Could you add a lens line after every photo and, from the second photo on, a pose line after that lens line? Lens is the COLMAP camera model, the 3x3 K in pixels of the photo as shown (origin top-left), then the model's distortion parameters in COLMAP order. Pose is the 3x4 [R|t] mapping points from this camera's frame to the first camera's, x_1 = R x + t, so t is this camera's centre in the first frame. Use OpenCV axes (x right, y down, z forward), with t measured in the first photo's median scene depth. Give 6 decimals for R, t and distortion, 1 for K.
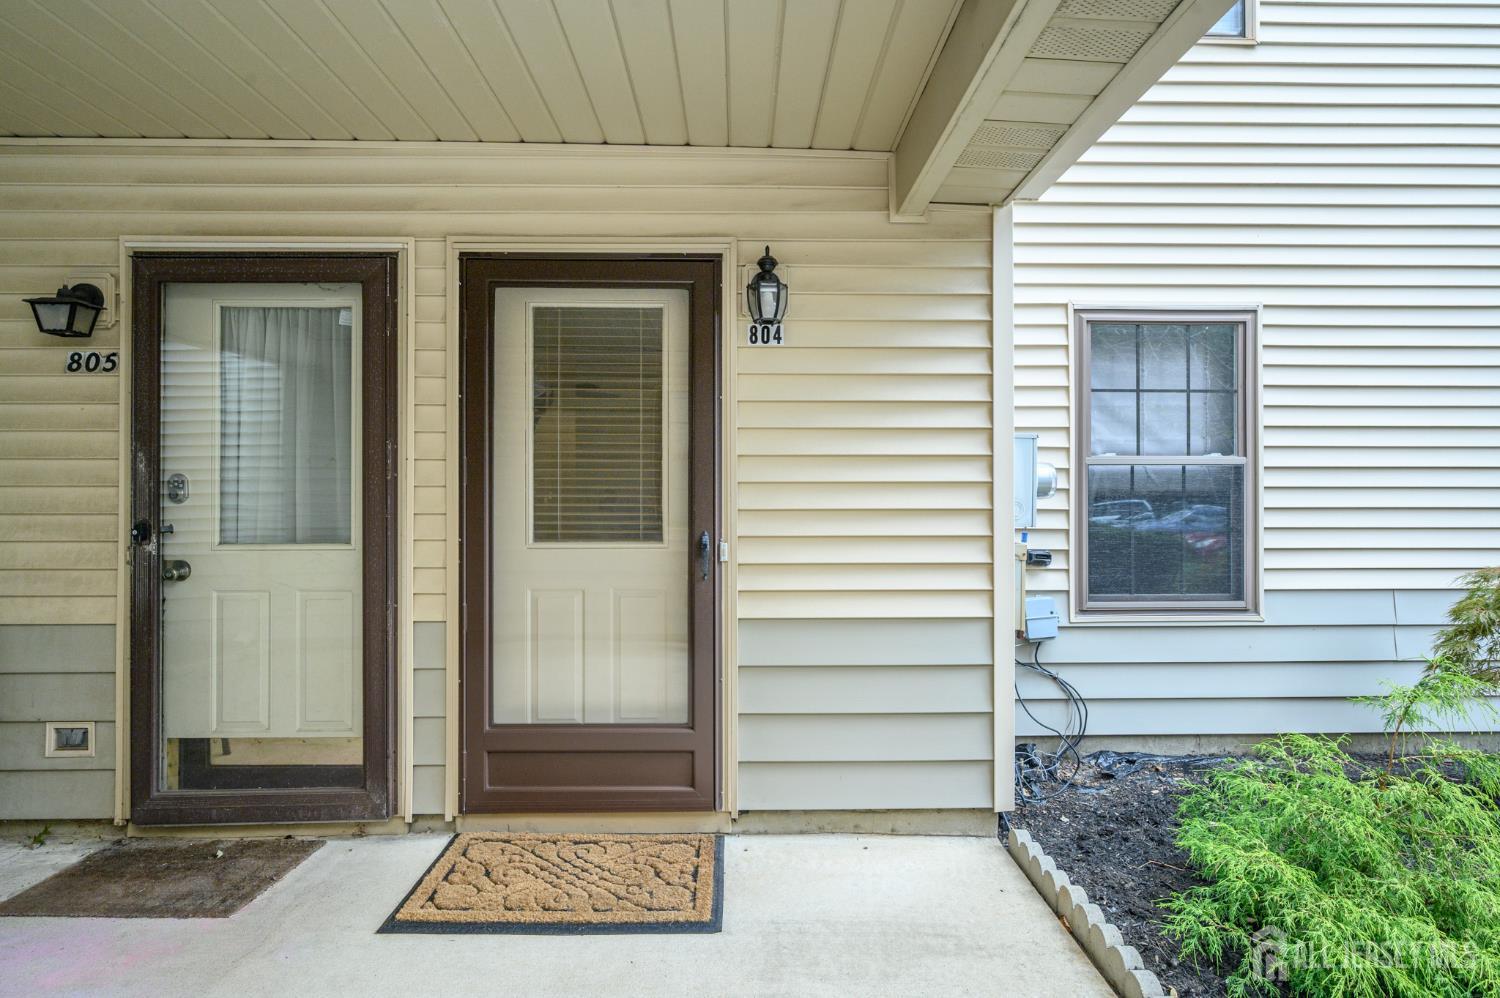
lens RADIAL K [[742.7, 0, 750.0], [0, 742.7, 499.0], [0, 0, 1]] dist [-0.000202, 0.000192]
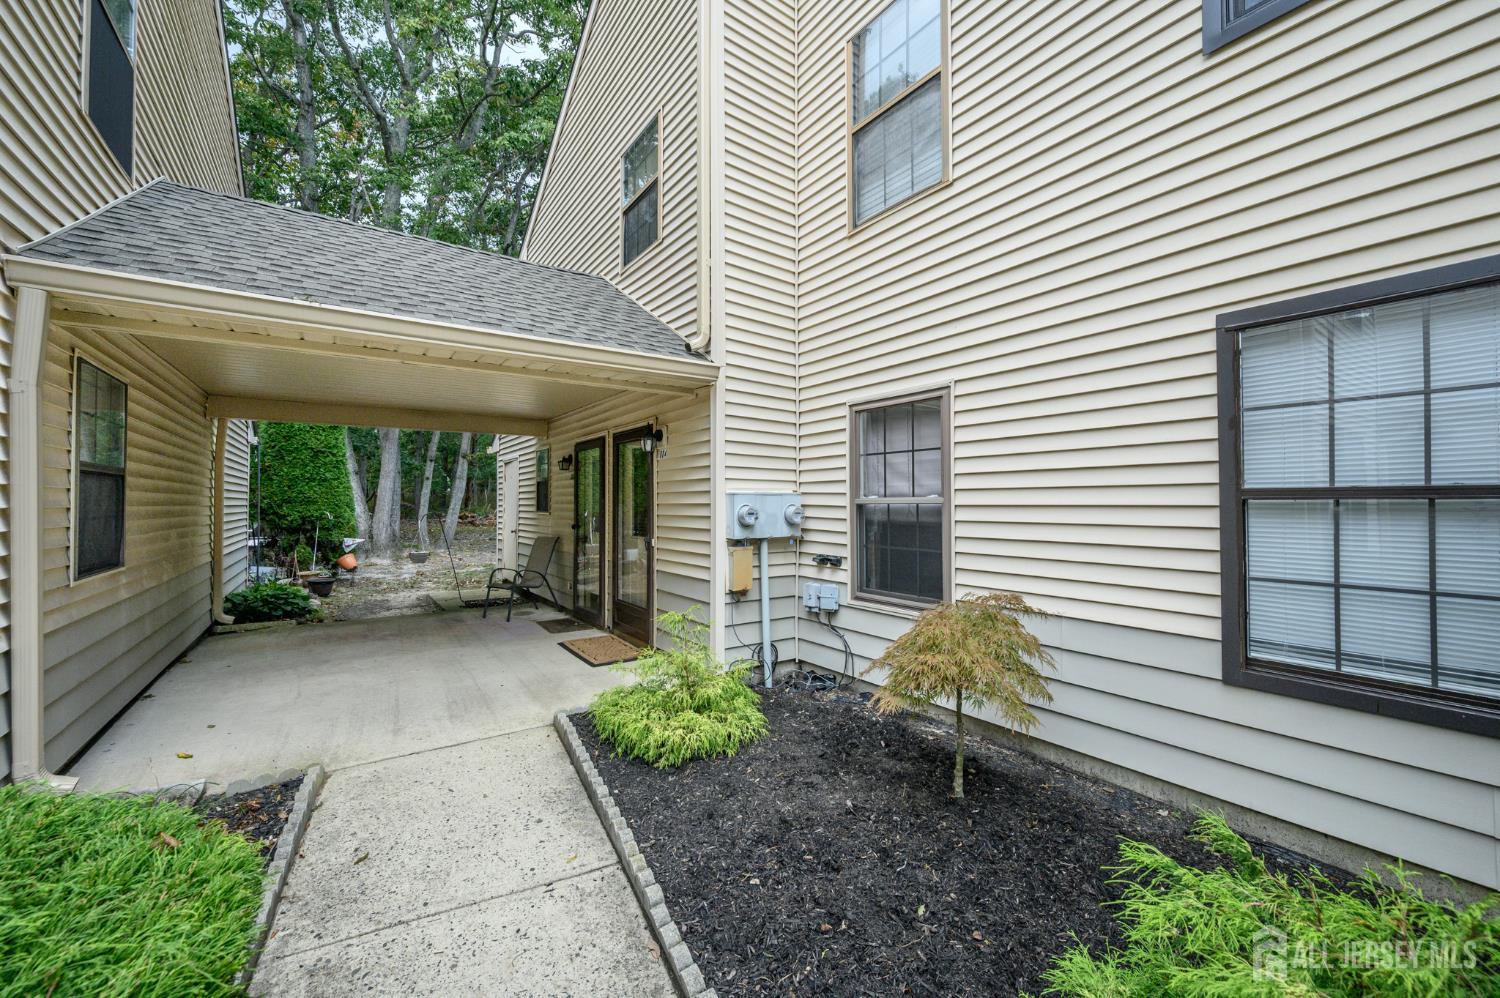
lens RADIAL K [[582.7, 0, 749.5], [0, 582.7, 502.9], [0, 0, 1]] dist [-0.001057, -0.000182]
pose [[0.556779, 0.001144, -0.830660, 1.339205], [-0.002489, 0.999997, -0.000291, -0.047024], [0.830657, 0.002230, 0.556780, 0.135264]]
